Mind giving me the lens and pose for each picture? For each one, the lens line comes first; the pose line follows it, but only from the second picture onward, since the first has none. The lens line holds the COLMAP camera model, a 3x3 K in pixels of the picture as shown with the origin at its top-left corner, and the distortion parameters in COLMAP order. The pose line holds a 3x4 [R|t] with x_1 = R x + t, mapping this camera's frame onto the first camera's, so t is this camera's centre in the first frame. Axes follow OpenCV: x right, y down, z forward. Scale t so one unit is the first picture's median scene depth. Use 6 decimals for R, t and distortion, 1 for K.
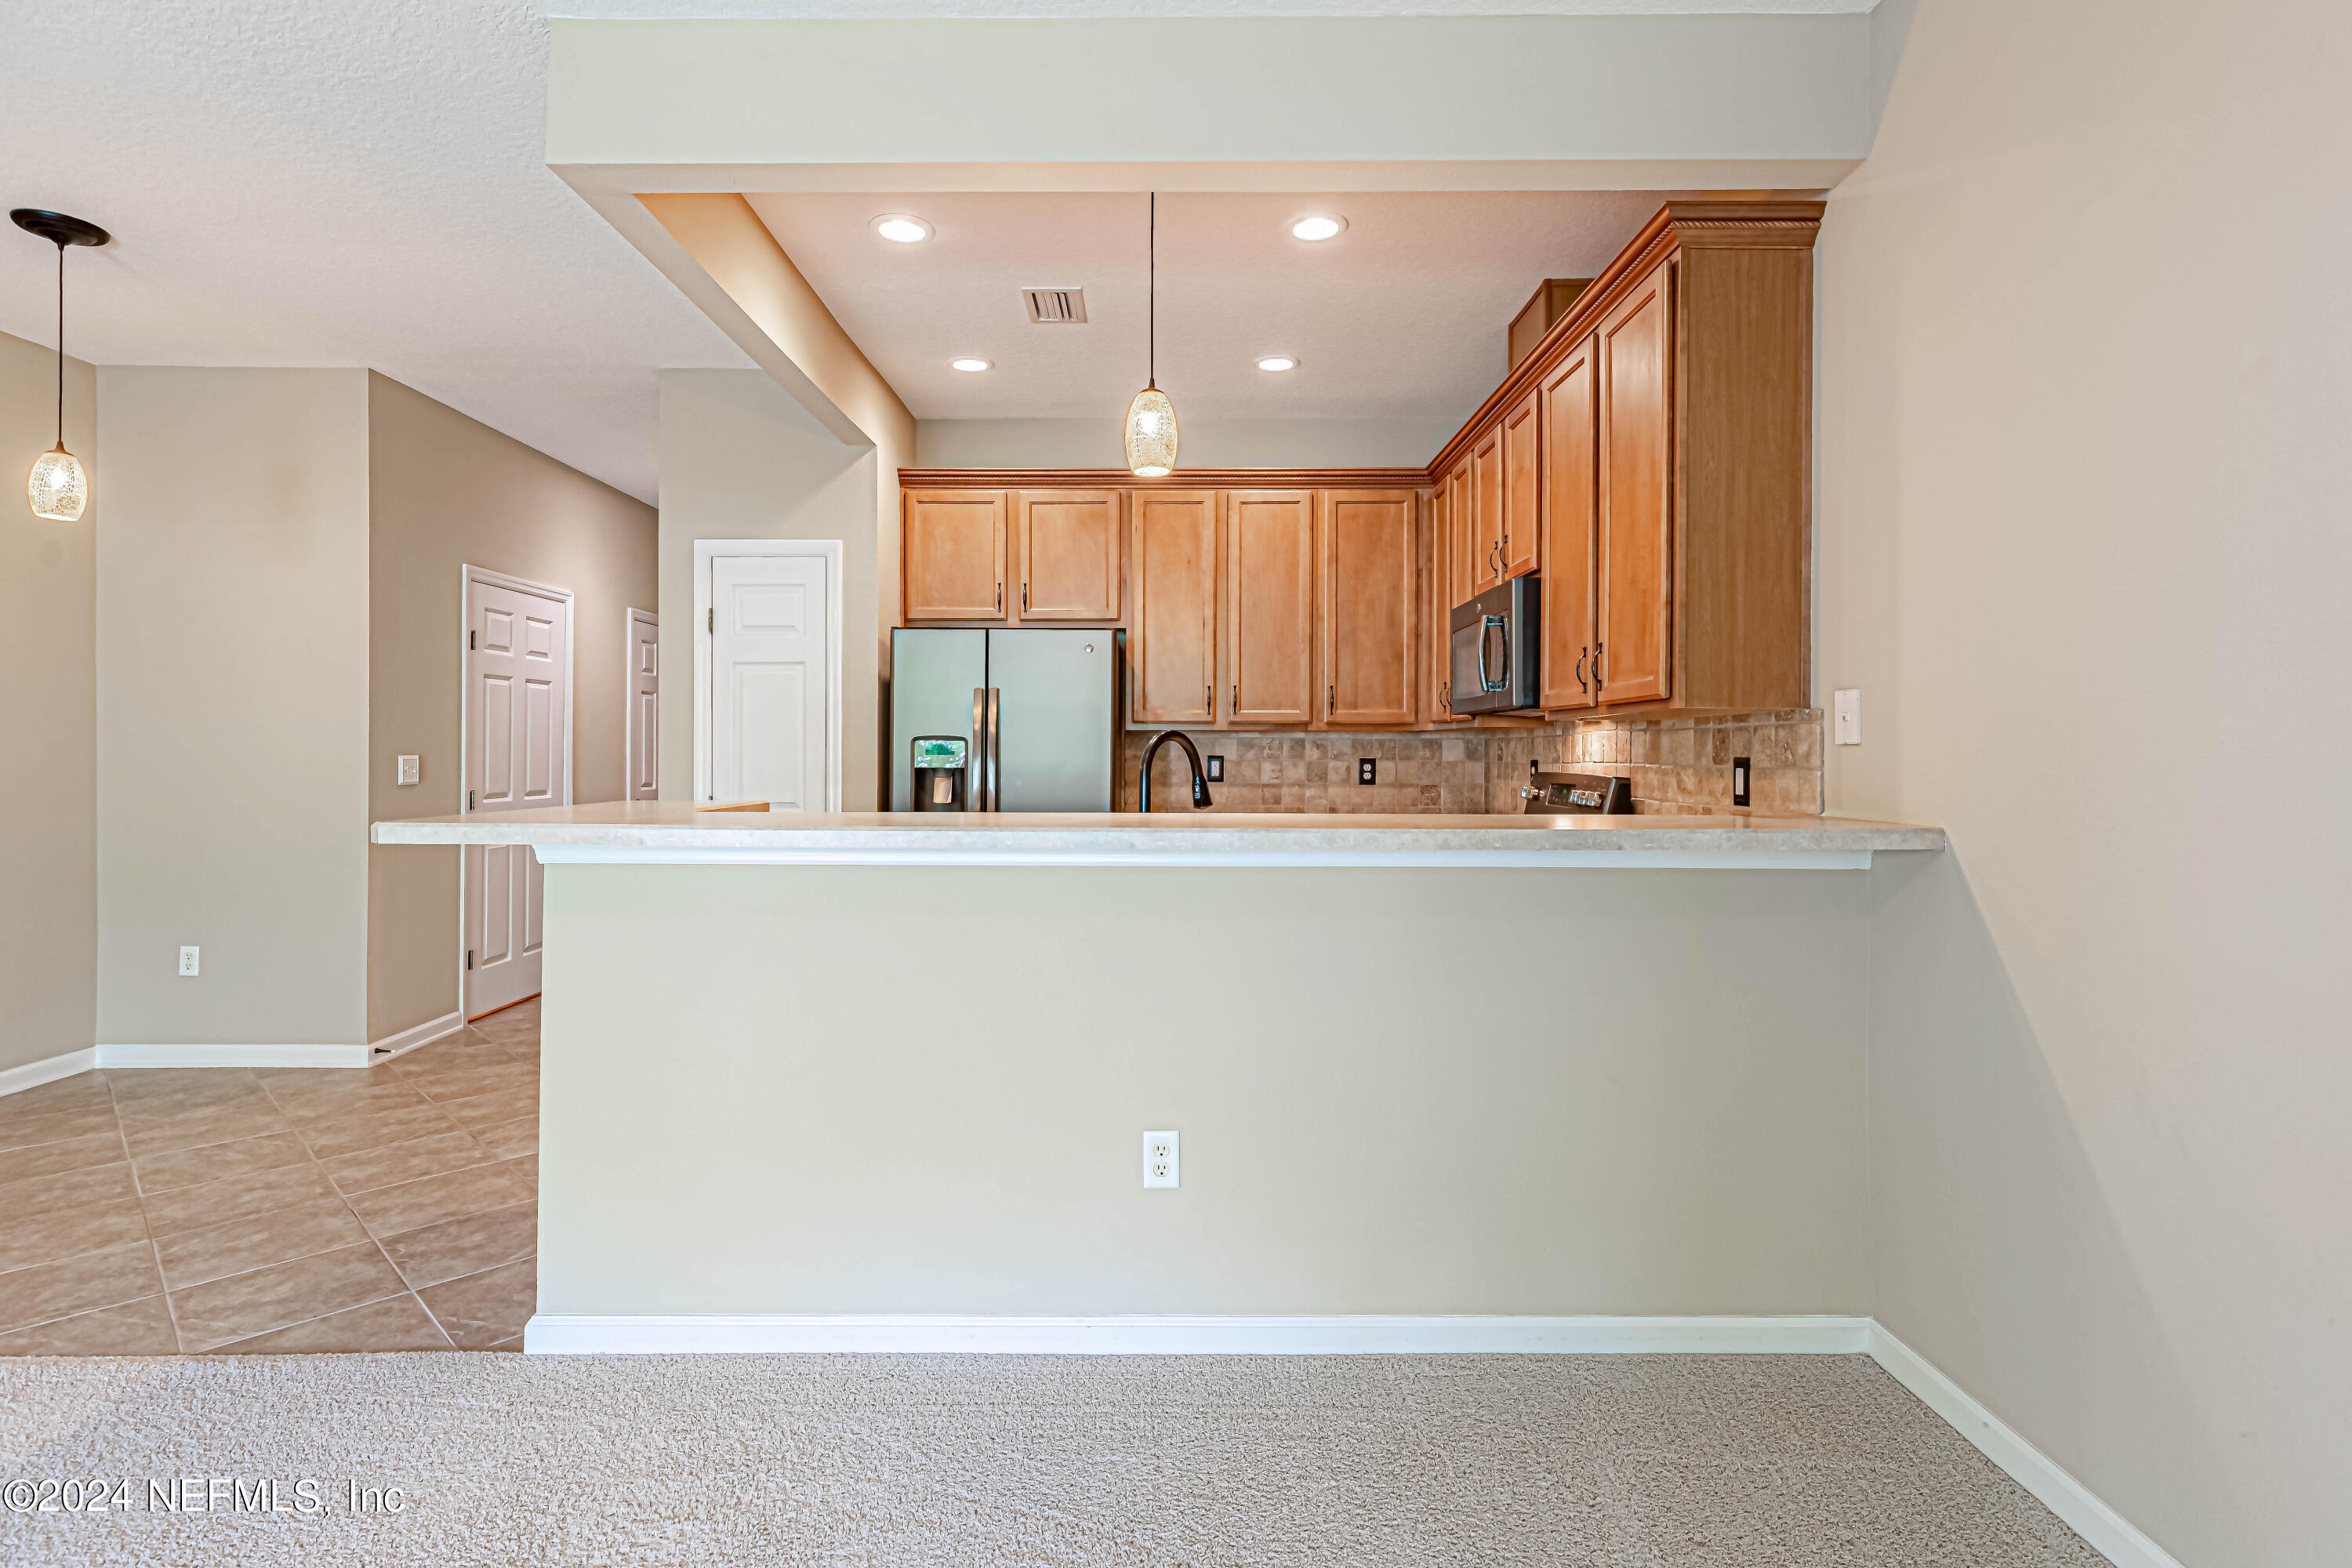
lens RADIAL K [[1135.9, 0, 1164.3], [0, 1135.9, 751.7], [0, 0, 1]] dist [0.003138, -0.000756]
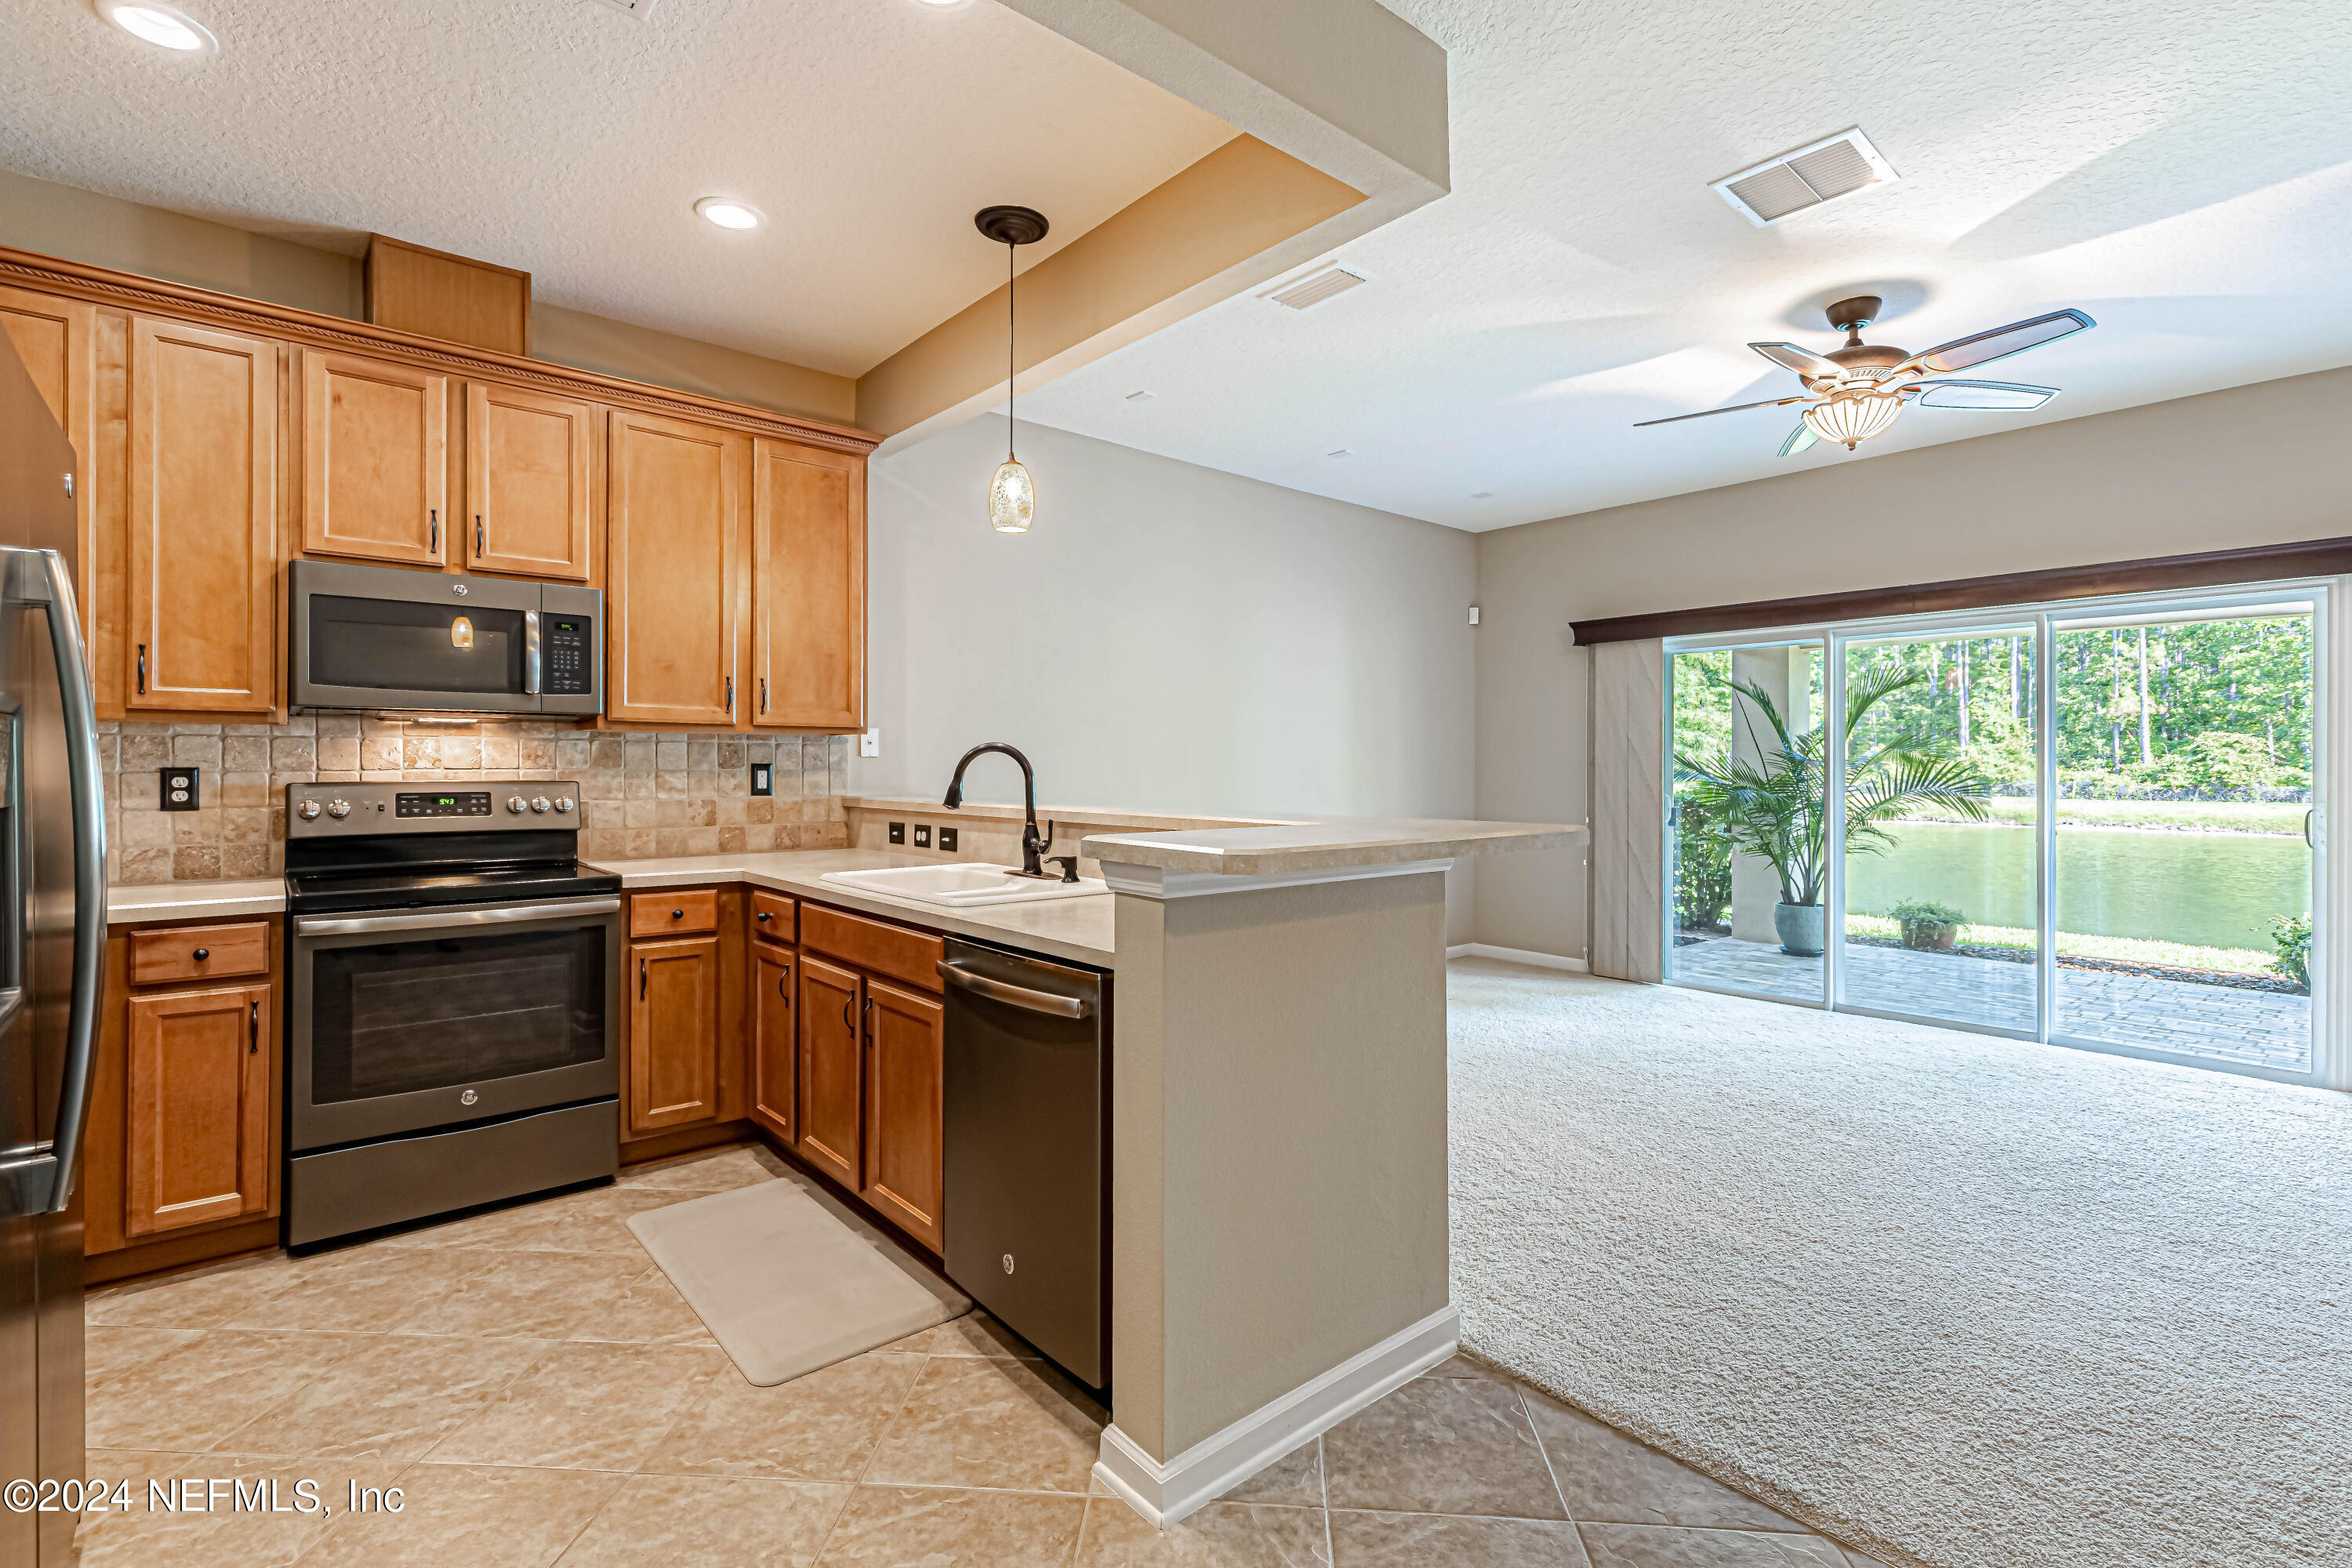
lens RADIAL K [[1073.7, 0, 1188.8], [0, 1073.7, 762.7], [0, 0, 1]] dist [0.007498, -0.000328]
pose [[-0.652973, -0.003604, 0.757373, -0.581839], [-0.006236, 0.999980, -0.000618, 0.000803], [-0.757356, -0.005126, -0.652983, 0.928578]]
